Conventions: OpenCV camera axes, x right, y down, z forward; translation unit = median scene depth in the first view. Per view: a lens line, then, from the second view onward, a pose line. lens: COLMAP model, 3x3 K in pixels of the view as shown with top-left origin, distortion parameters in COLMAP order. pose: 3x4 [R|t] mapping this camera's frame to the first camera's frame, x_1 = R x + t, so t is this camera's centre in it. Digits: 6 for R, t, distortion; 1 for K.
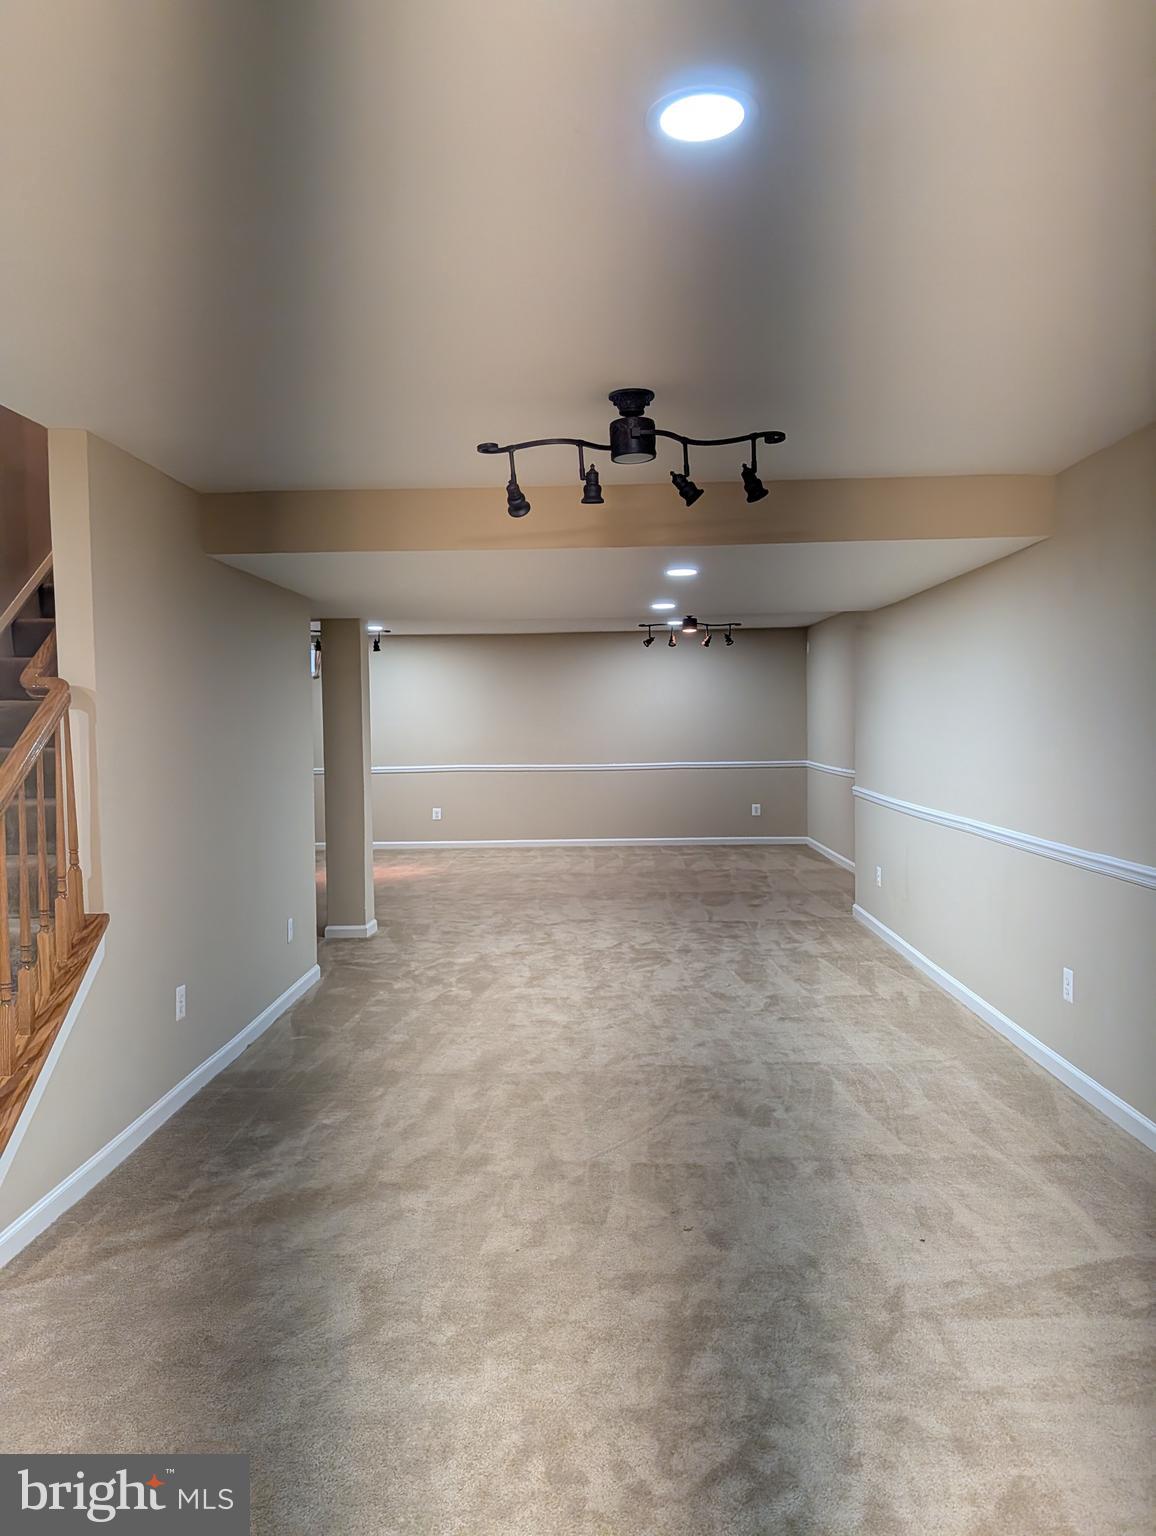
lens RADIAL K [[1140.2, 0, 578.0], [0, 1140.2, 768.0], [0, 0, 1]] dist [0.049514, -0.013600]
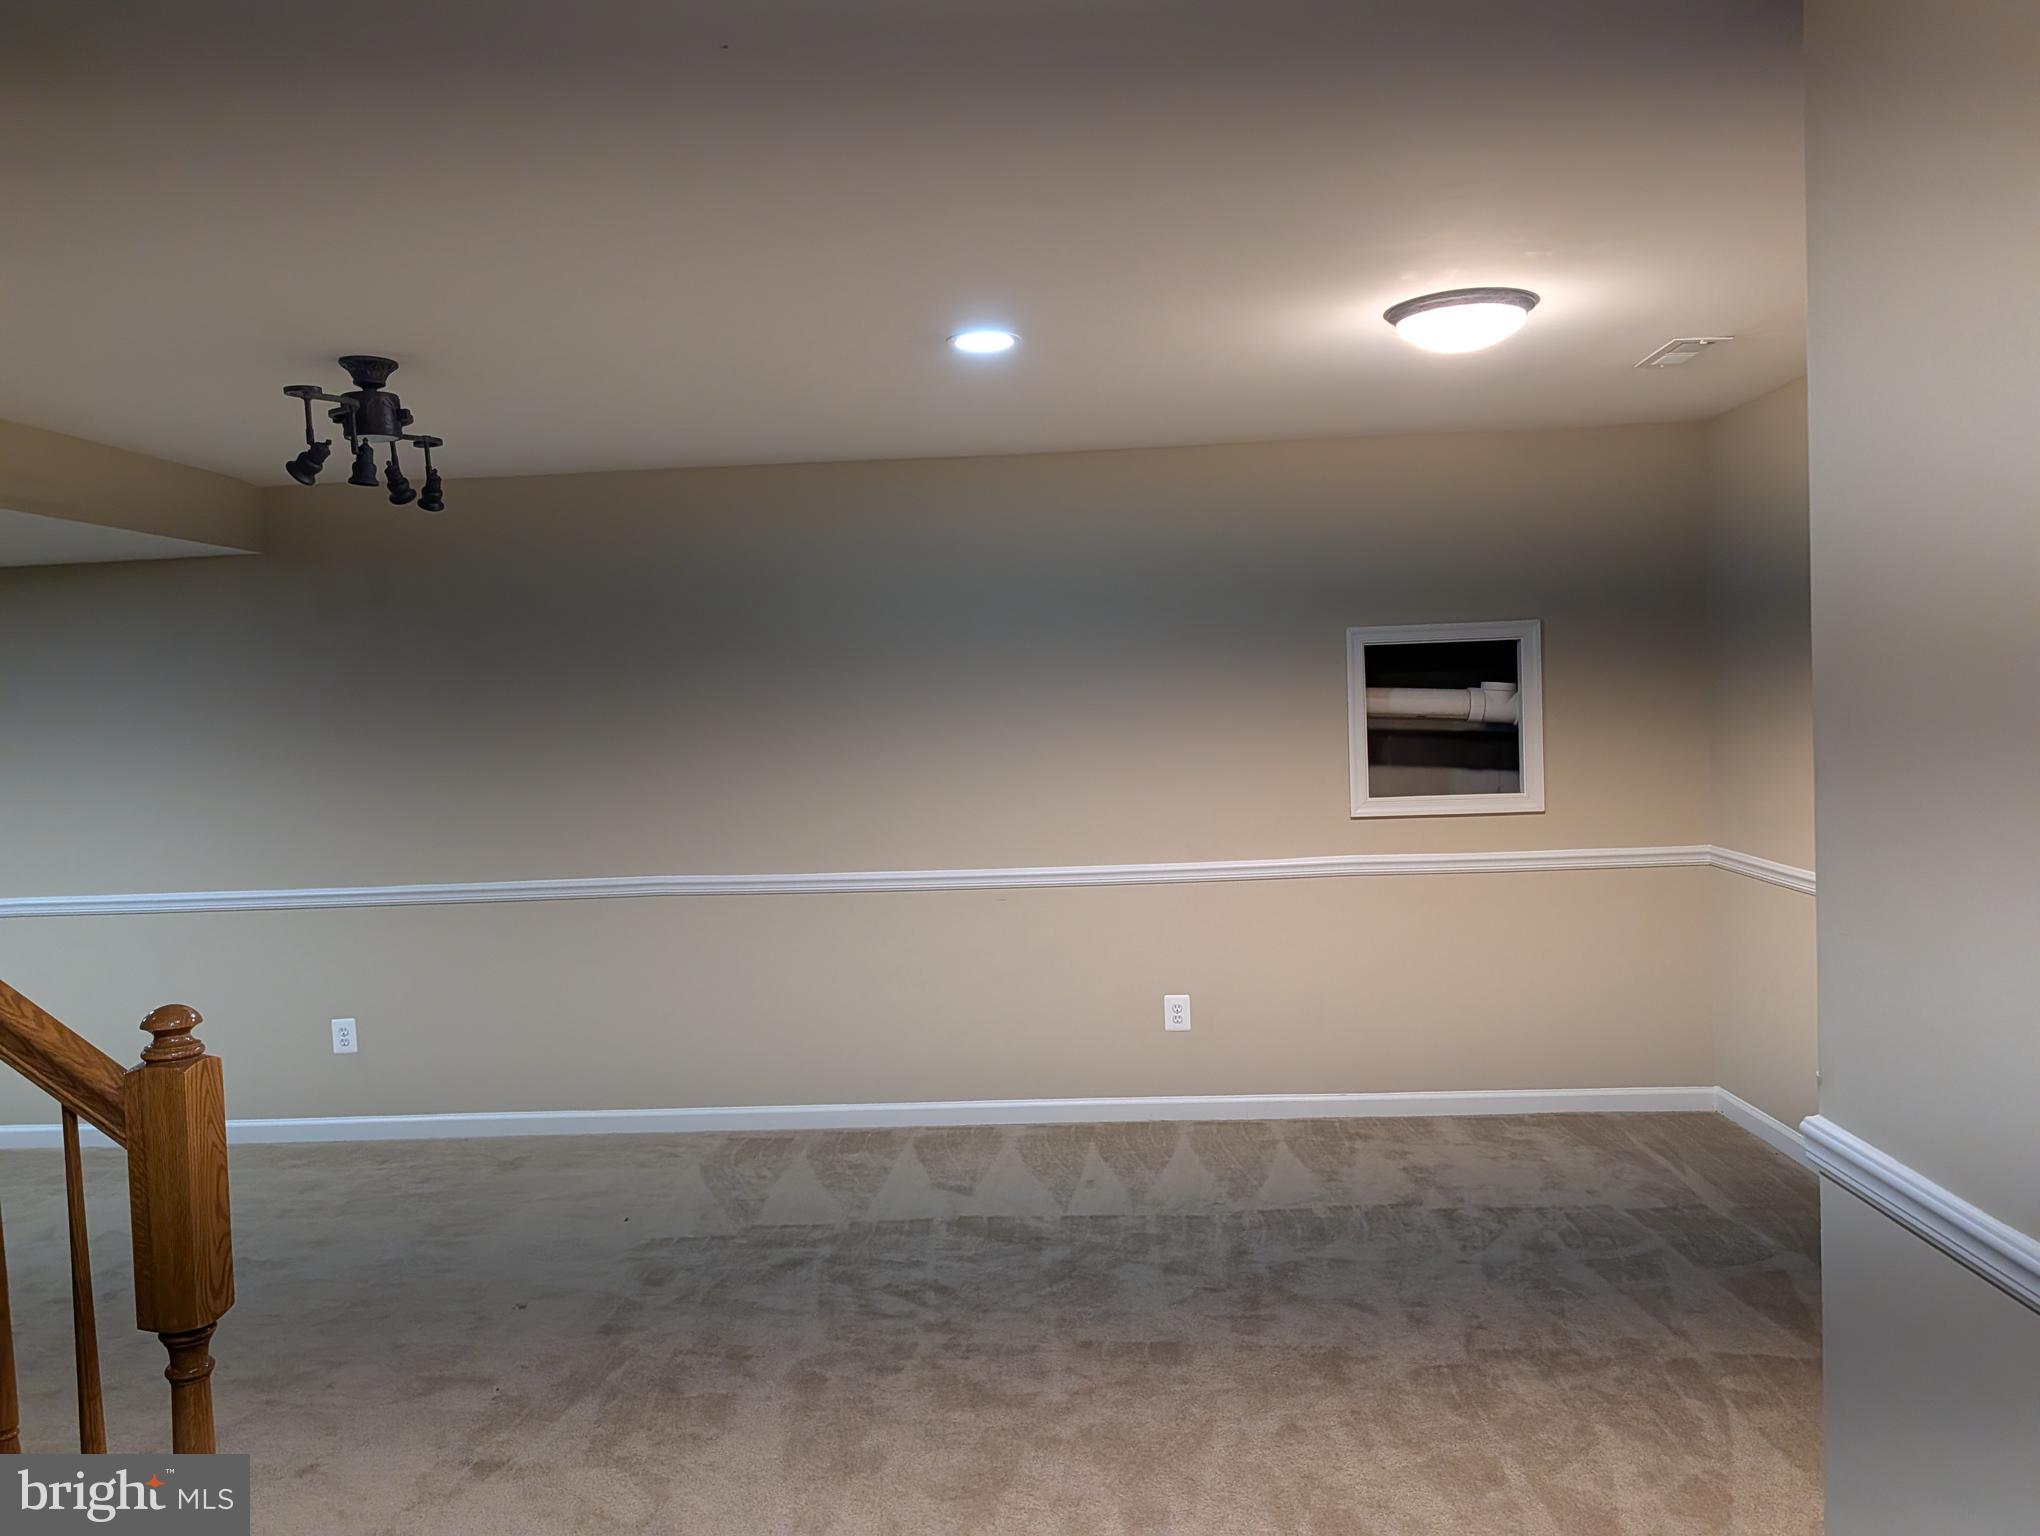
lens RADIAL K [[1514.4, 0, 1020.0], [0, 1514.4, 768.0], [0, 0, 1]] dist [0.049514, -0.013600]
pose [[0.059660, -0.045149, 0.997197, -1.050148], [0.099125, 0.994307, 0.039088, -0.028474], [-0.993285, 0.096516, 0.063796, 0.486076]]
